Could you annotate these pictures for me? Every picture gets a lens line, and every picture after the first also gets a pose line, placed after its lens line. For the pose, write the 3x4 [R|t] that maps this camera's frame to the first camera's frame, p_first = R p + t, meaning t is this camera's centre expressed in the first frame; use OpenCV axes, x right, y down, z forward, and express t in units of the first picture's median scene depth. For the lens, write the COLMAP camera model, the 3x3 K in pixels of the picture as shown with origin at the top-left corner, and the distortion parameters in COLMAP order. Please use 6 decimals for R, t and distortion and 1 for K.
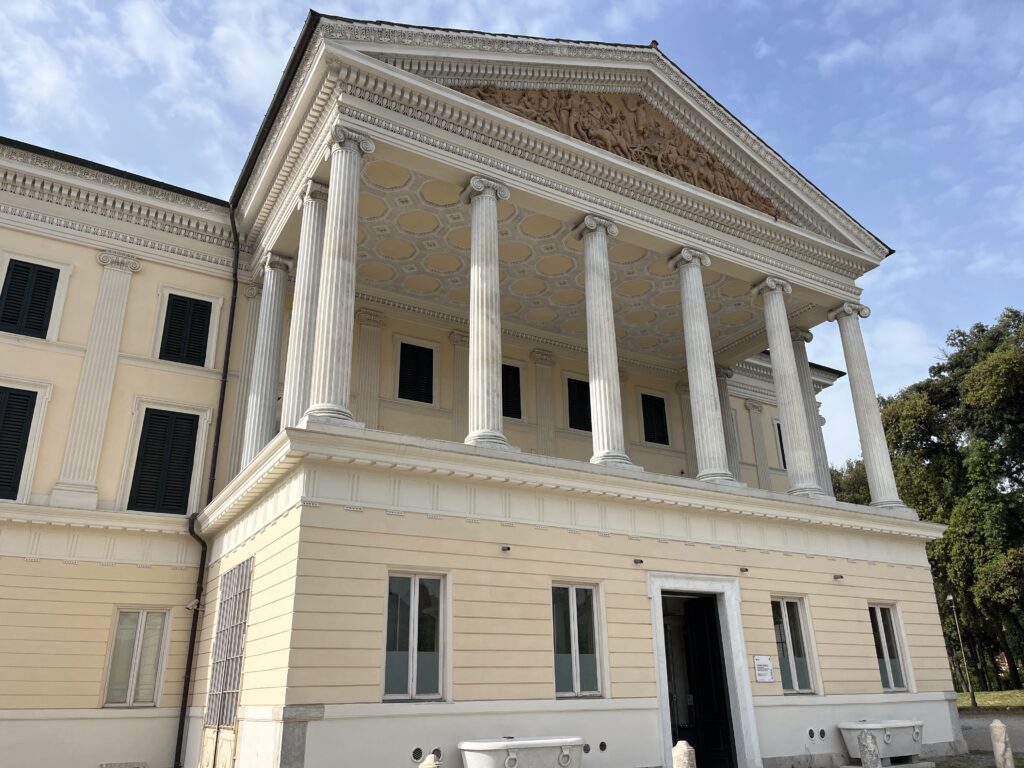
lens RADIAL K [[778.7, 0, 509.5], [0, 778.7, 377.1], [0, 0, 1]] dist [0.048592, -0.062399]
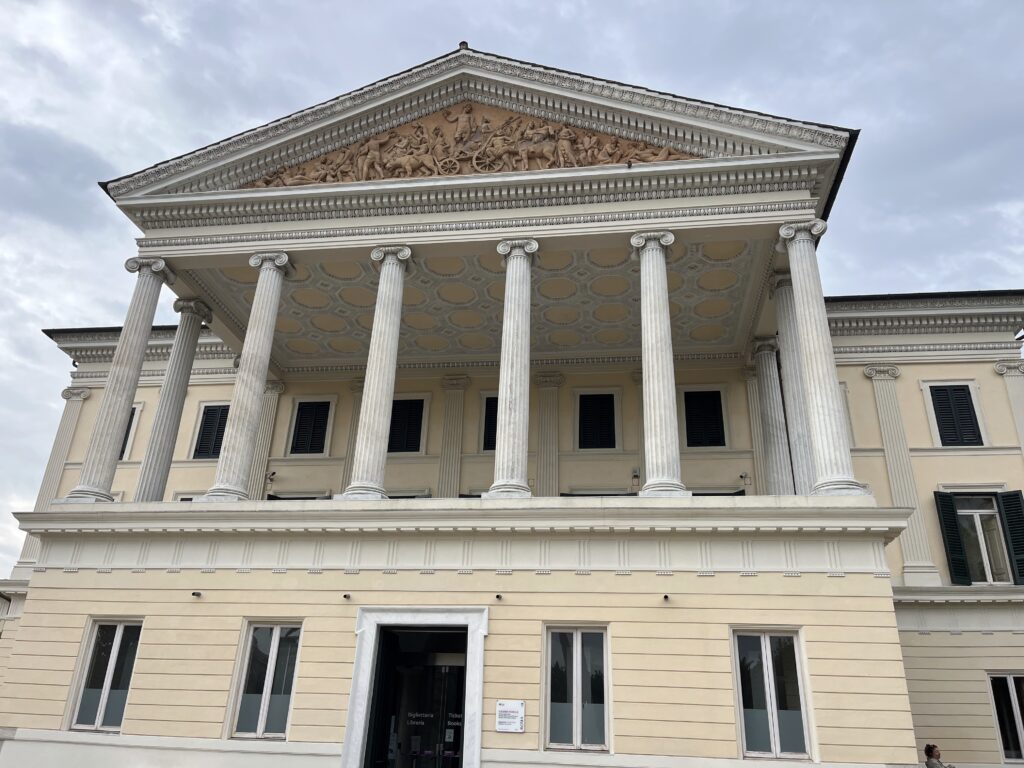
lens RADIAL K [[778.7, 0, 516.6], [0, 778.7, 373.4], [0, 0, 1]] dist [0.048592, -0.062399]
pose [[0.776346, -0.229405, -0.587077, 0.834129], [0.191157, 0.973241, -0.127518, 0.116832], [0.600621, -0.013226, 0.799425, 0.321021]]
